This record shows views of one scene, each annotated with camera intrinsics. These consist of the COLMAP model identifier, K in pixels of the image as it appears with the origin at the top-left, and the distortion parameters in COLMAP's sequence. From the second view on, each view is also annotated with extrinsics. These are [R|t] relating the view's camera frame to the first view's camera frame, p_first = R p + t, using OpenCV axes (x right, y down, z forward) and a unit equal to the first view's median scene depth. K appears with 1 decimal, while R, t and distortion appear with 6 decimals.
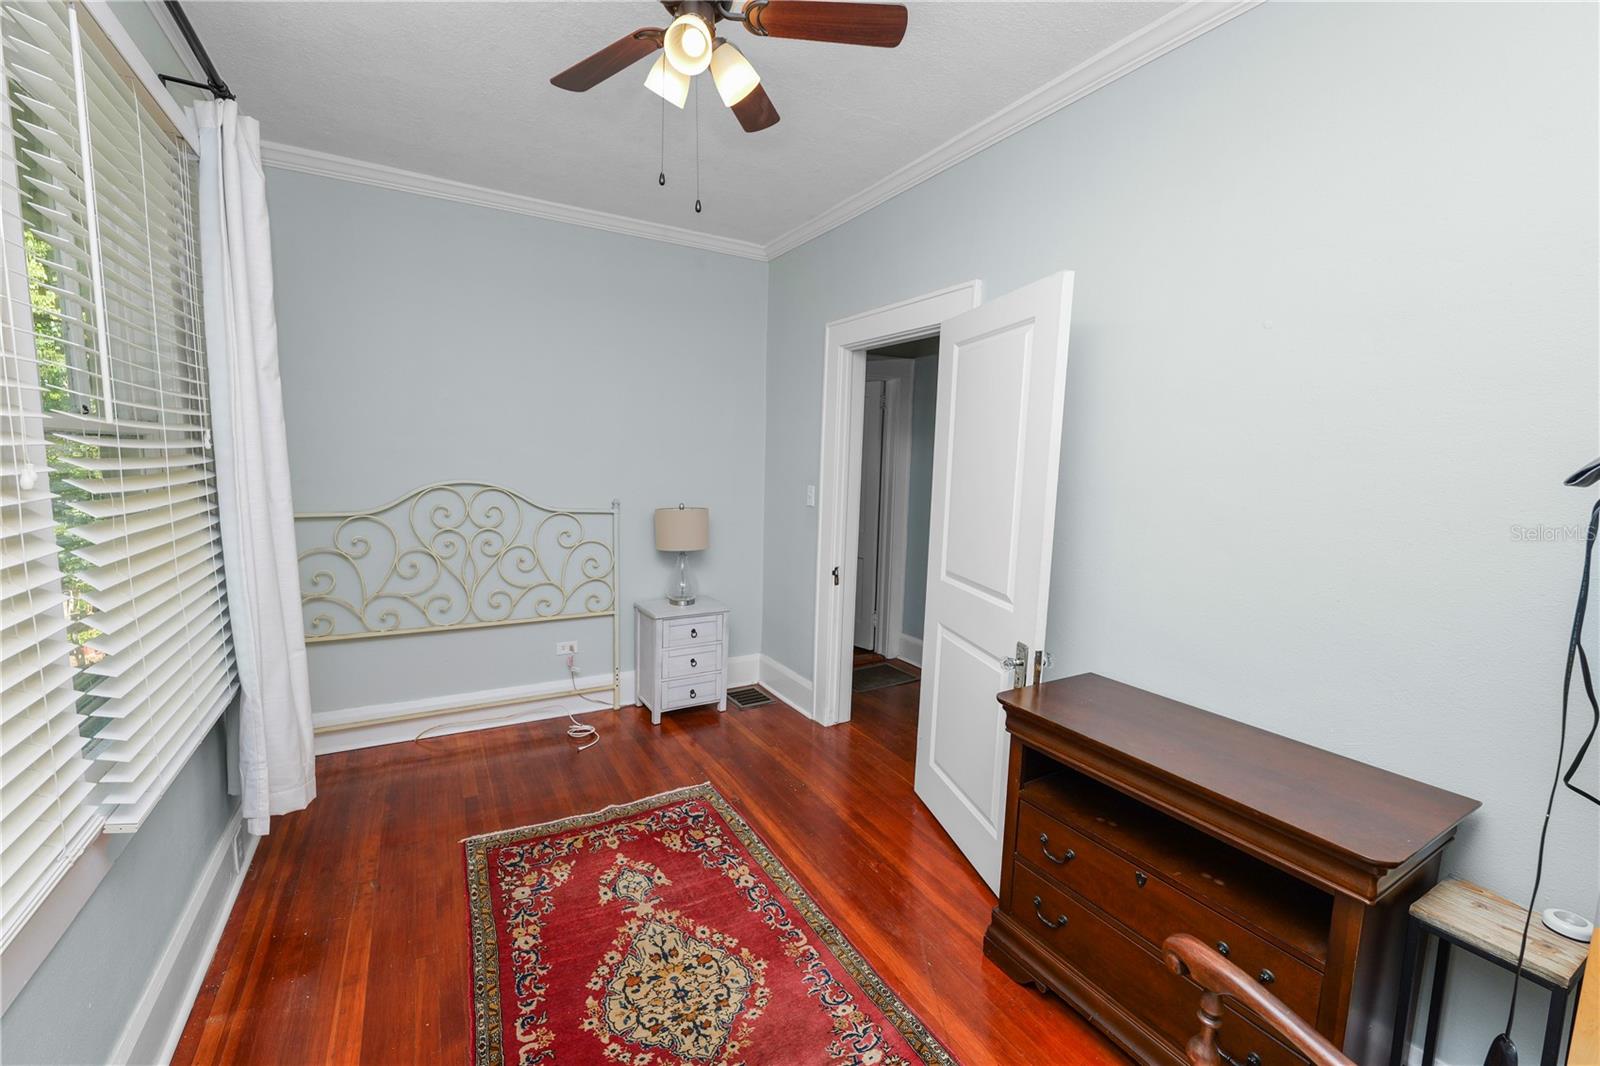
lens RADIAL K [[648.9, 0, 800.8], [0, 648.9, 527.8], [0, 0, 1]] dist [-0.011797, 0.000255]
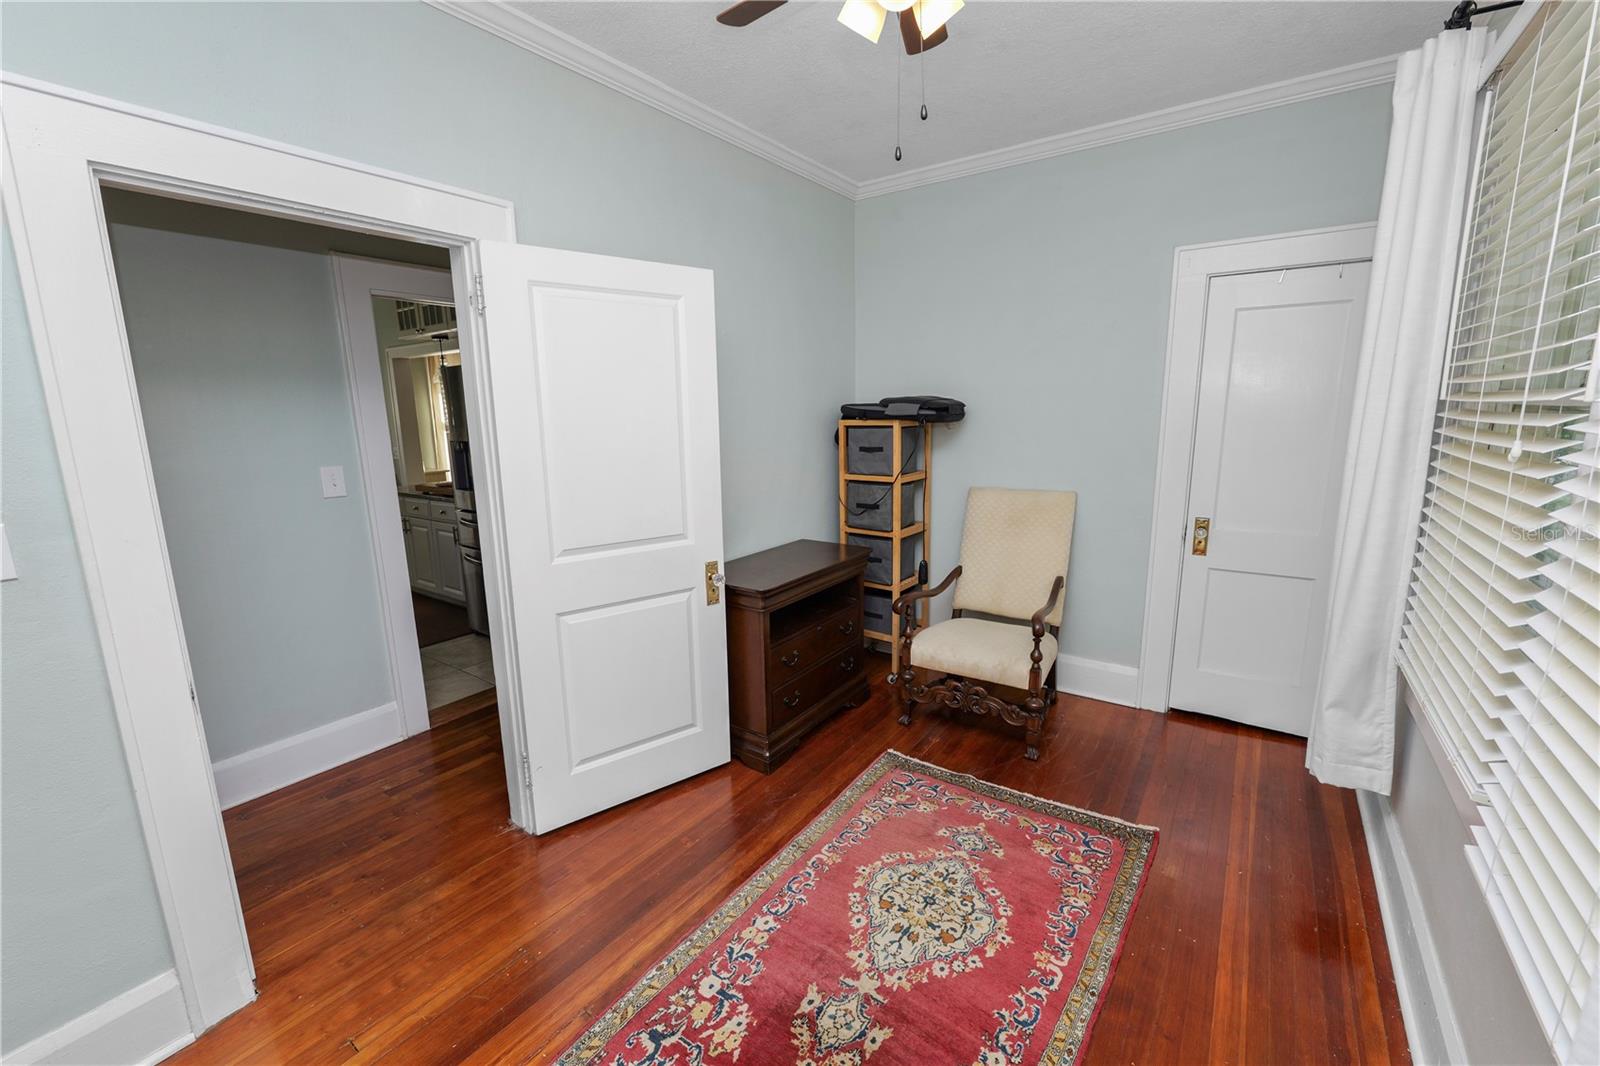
lens RADIAL K [[648.9, 0, 801.3], [0, 648.9, 531.9], [0, 0, 1]] dist [-0.011797, 0.000255]
pose [[-0.414531, -0.190439, 0.889886, -0.940966], [0.104385, 0.961454, 0.254380, -0.200450], [-0.904029, 0.198339, -0.378674, 1.448744]]
